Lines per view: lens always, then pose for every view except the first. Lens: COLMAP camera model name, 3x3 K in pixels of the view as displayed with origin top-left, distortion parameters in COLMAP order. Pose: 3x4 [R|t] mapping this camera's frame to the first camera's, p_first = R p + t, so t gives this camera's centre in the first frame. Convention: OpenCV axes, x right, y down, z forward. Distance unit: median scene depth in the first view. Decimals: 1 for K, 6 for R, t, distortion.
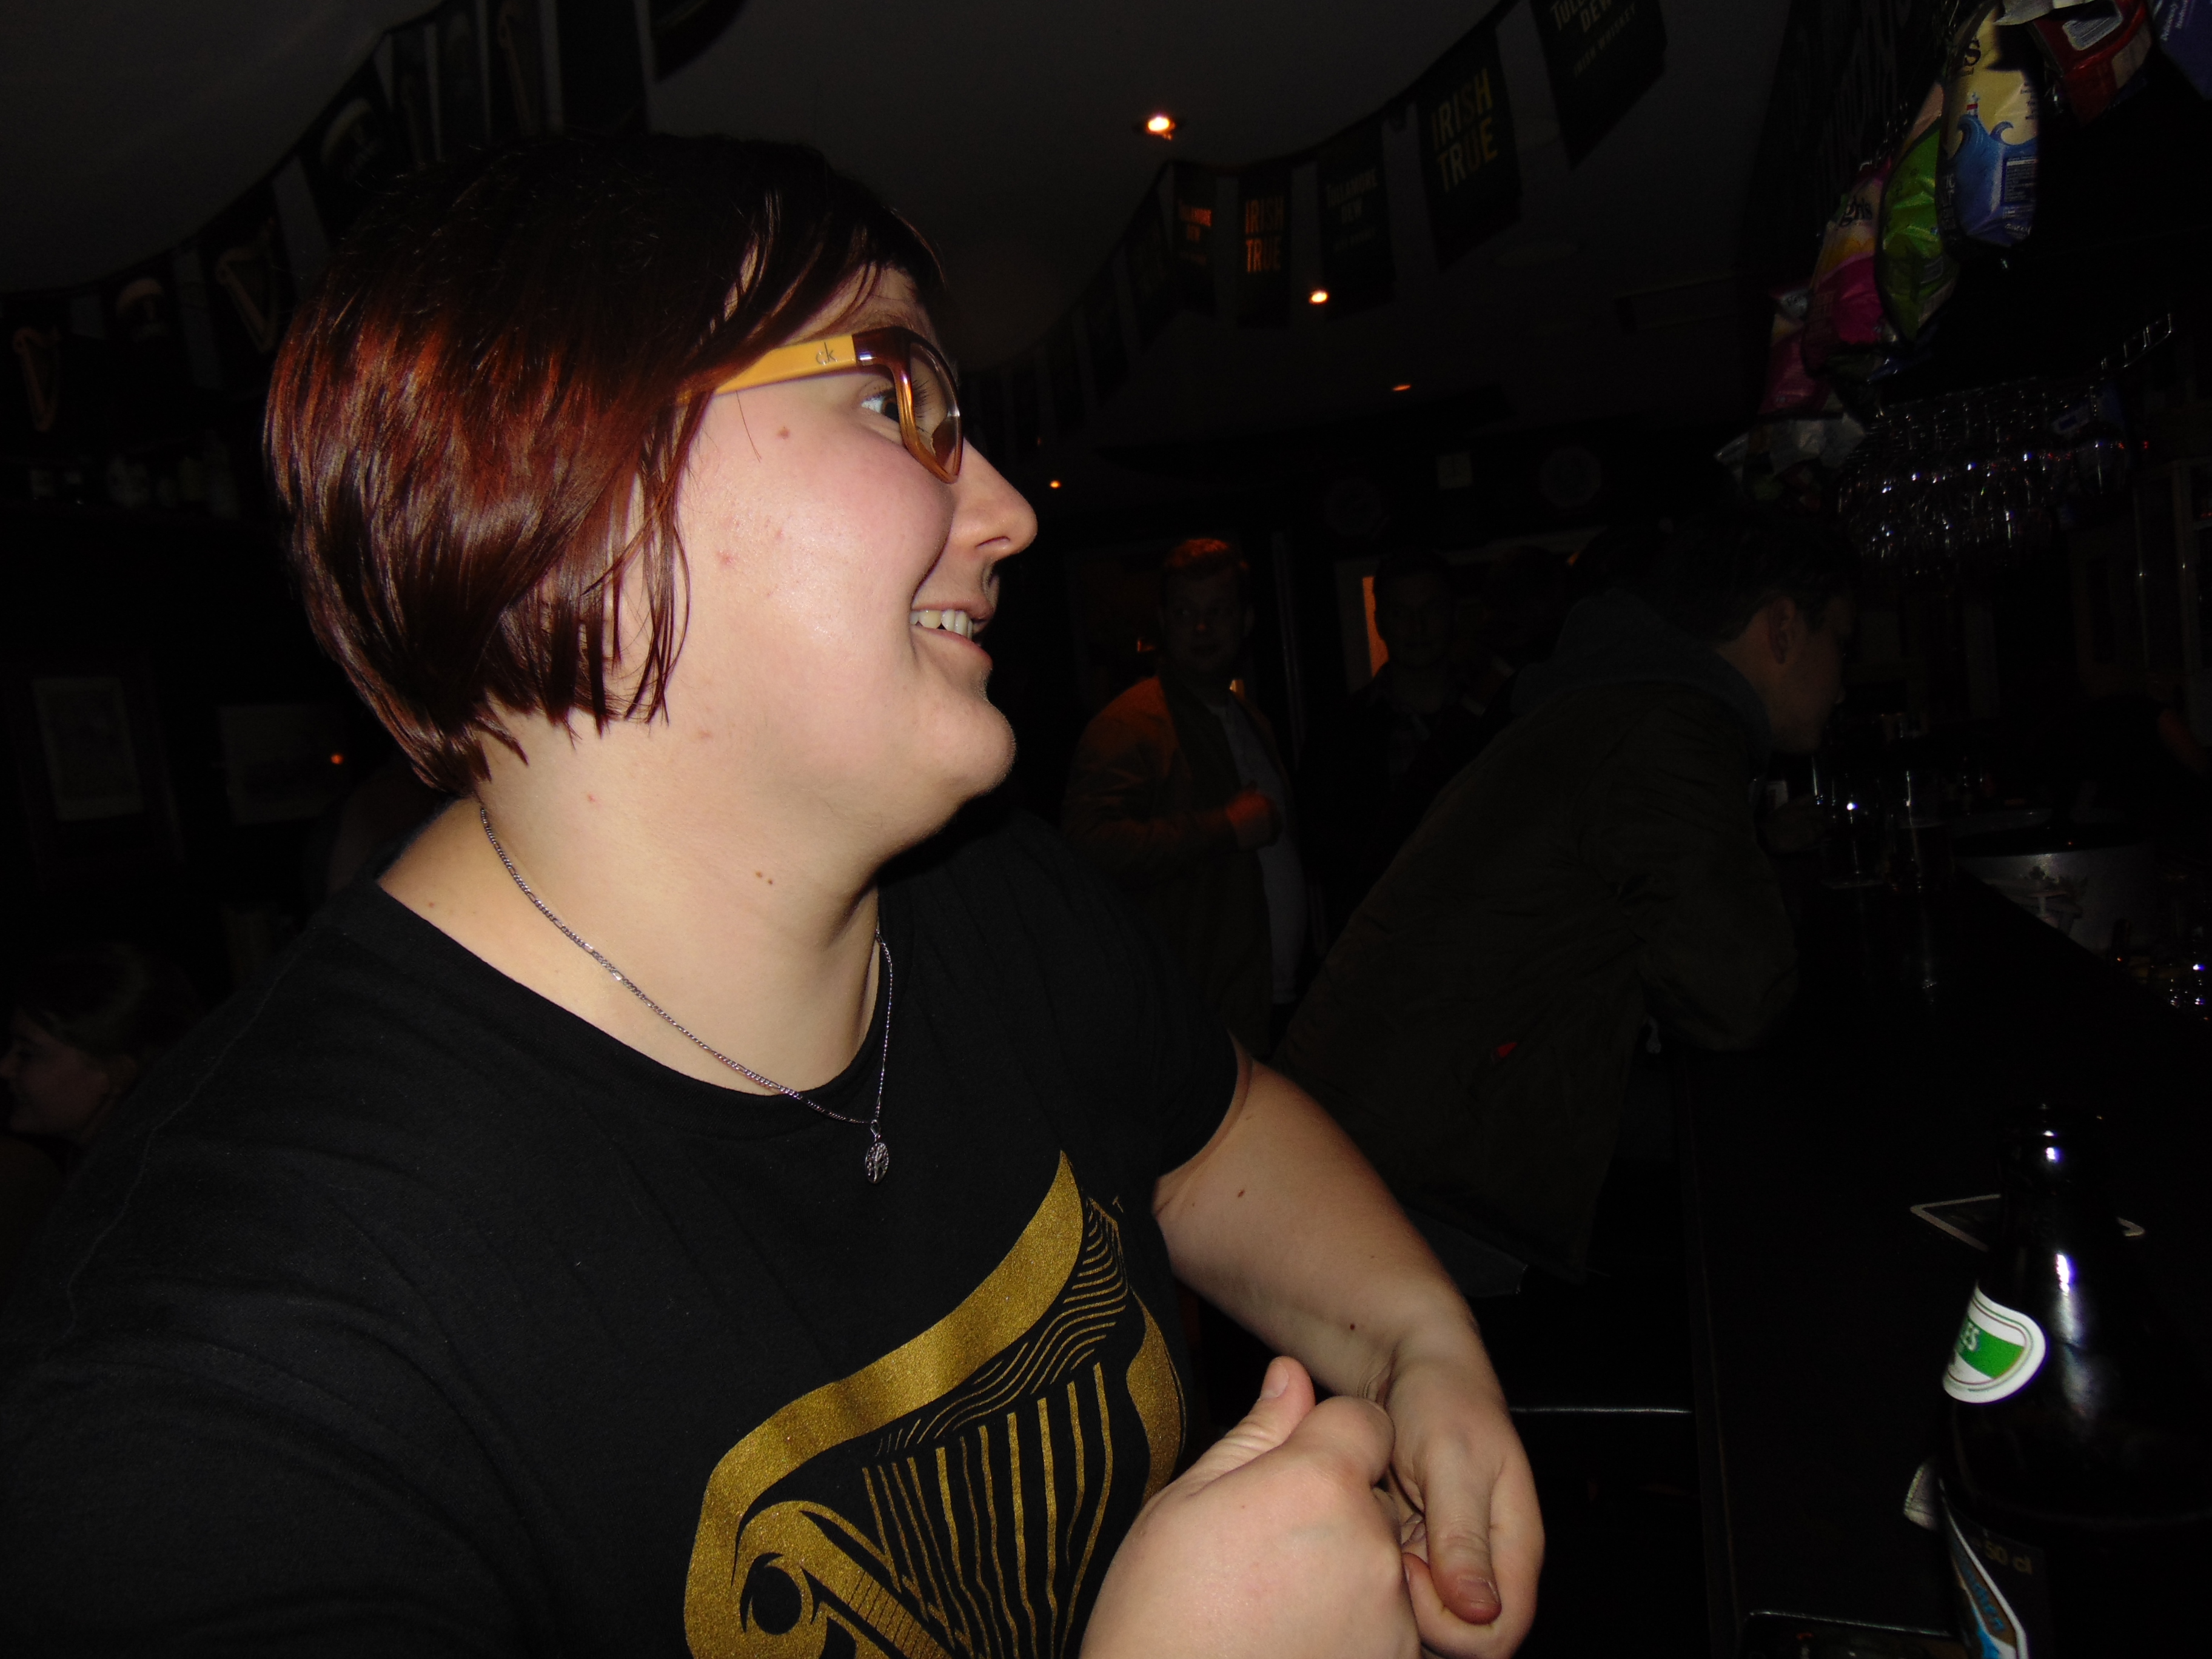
lens RADIAL K [[1664.7, 0, 1098.9], [0, 1664.7, 839.5], [0, 0, 1]] dist [-0.001178, 0.035305]
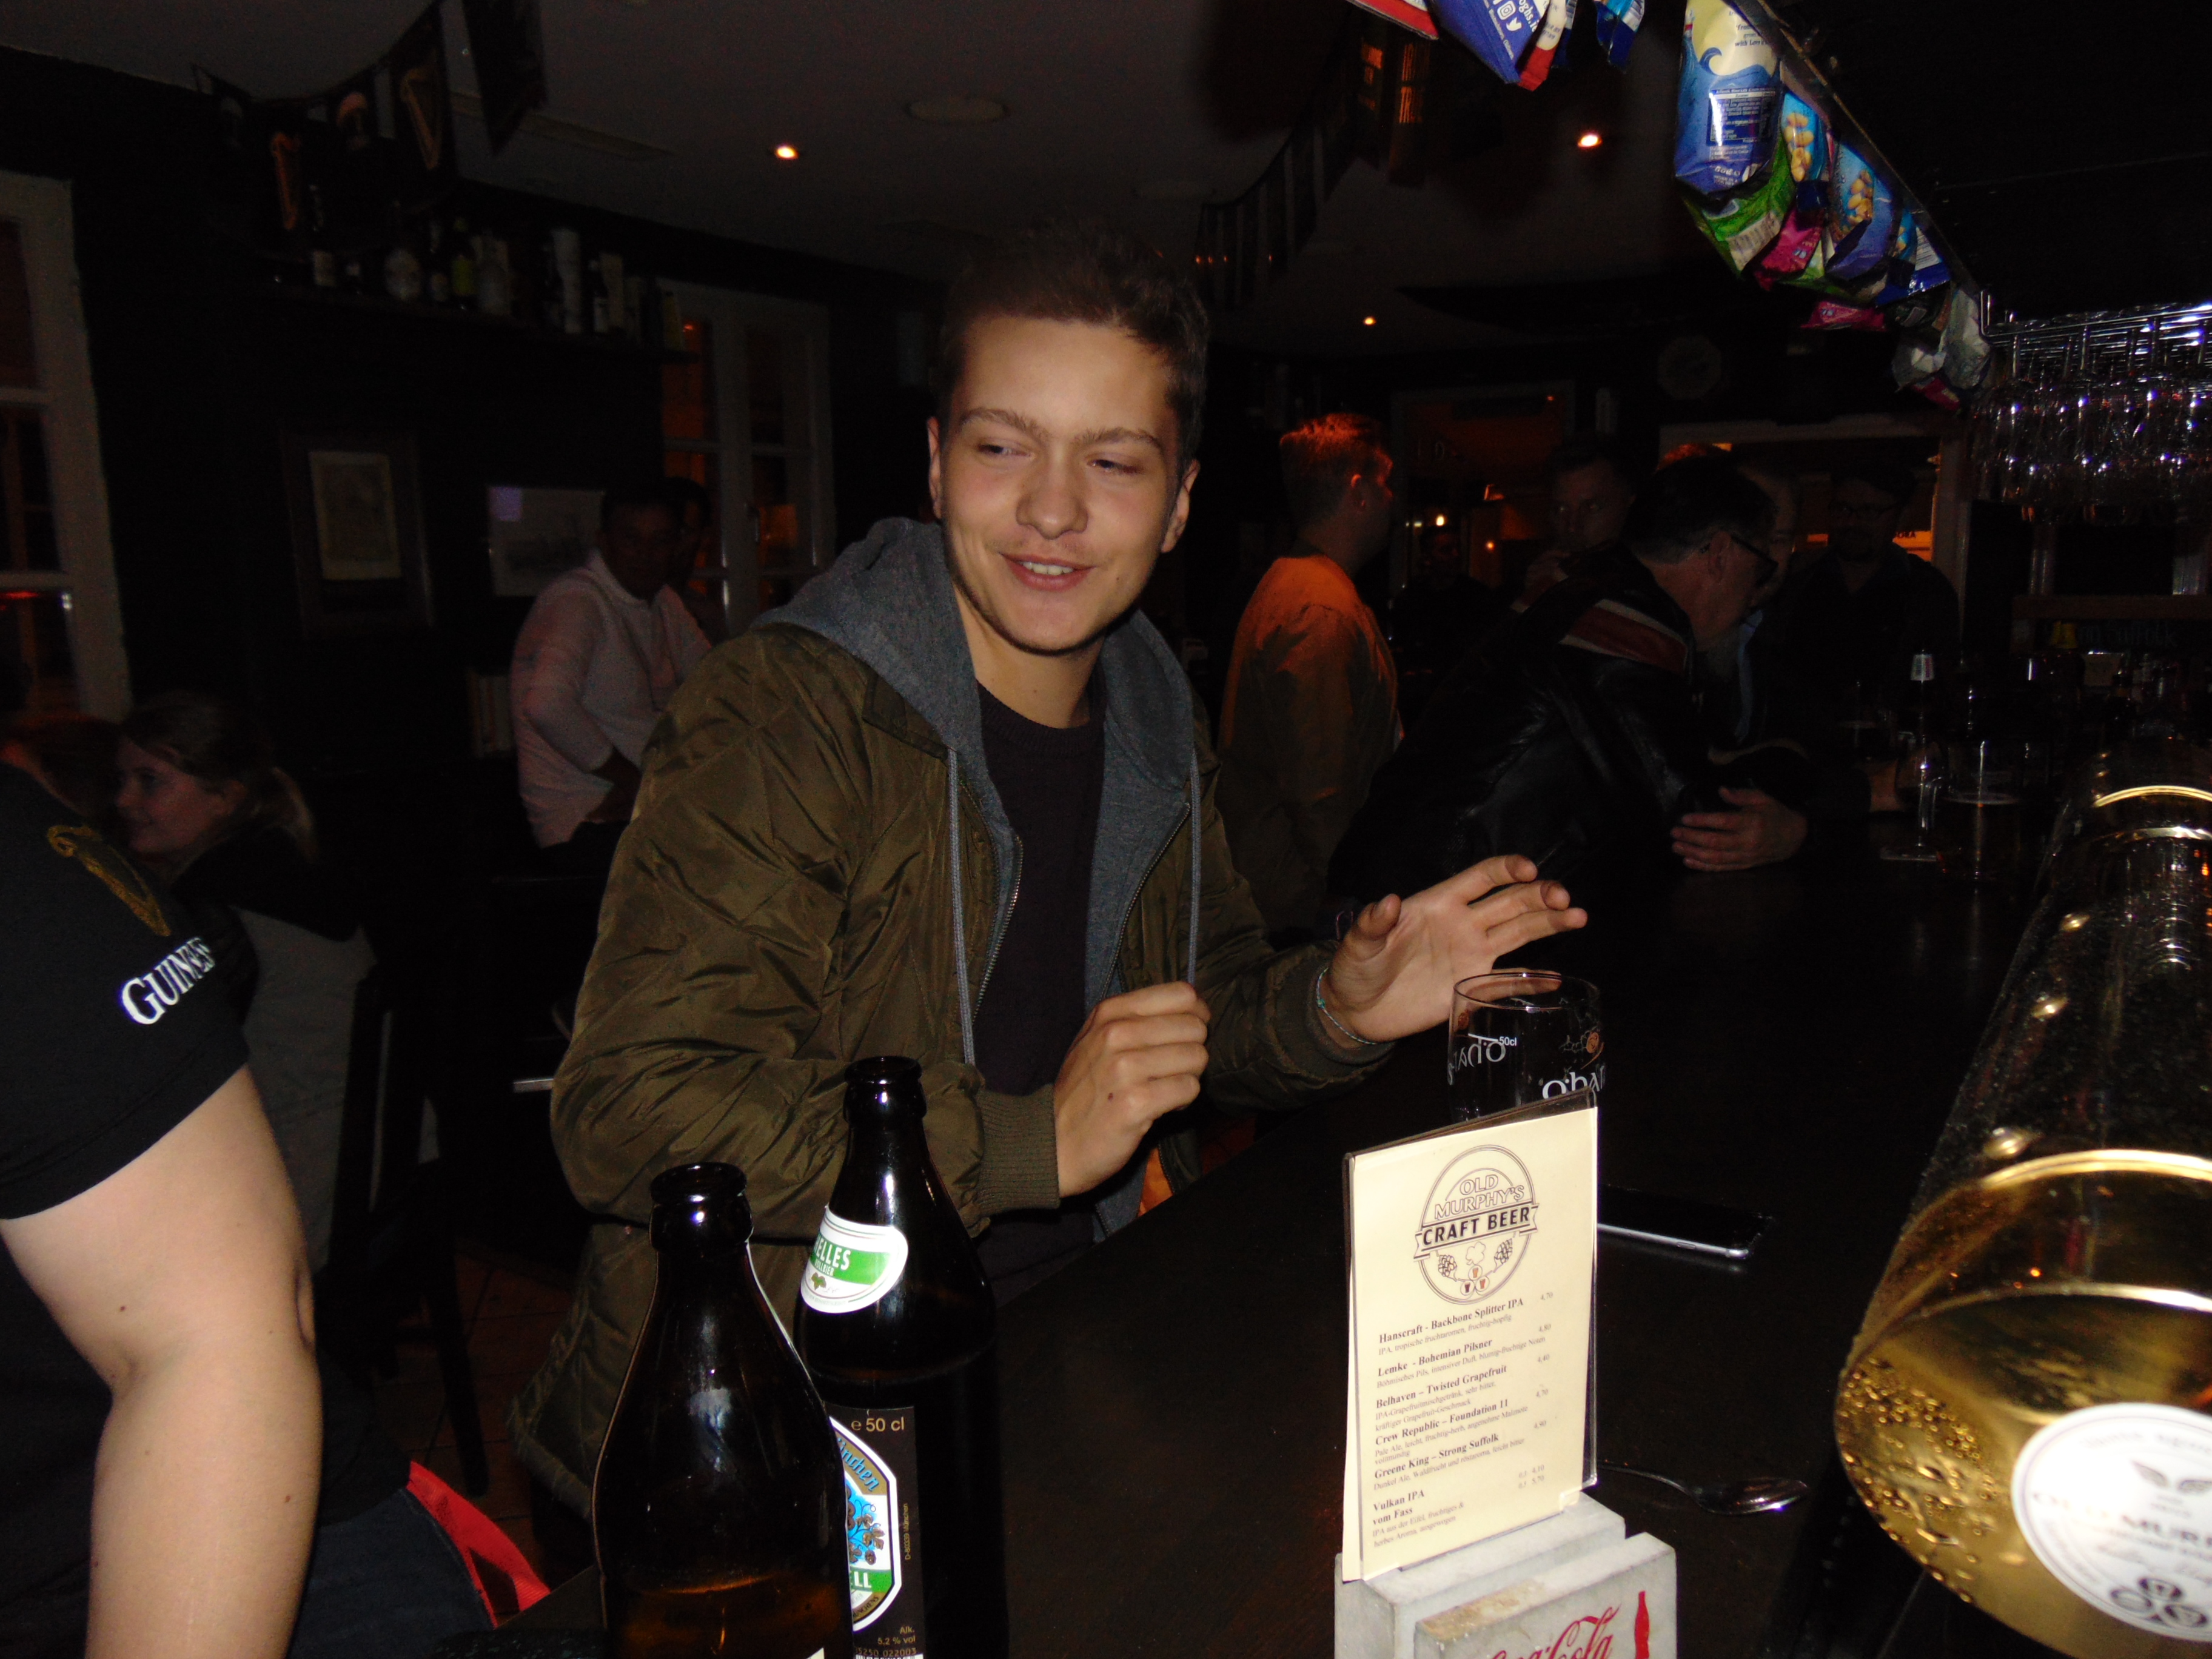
lens RADIAL K [[1664.7, 0, 1102.7], [0, 1664.7, 823.7], [0, 0, 1]] dist [-0.001178, 0.035305]
pose [[0.965308, 0.133746, -0.224258, 0.195562], [-0.111385, 0.987713, 0.109617, -0.035555], [0.236163, -0.080836, 0.968345, 0.018647]]
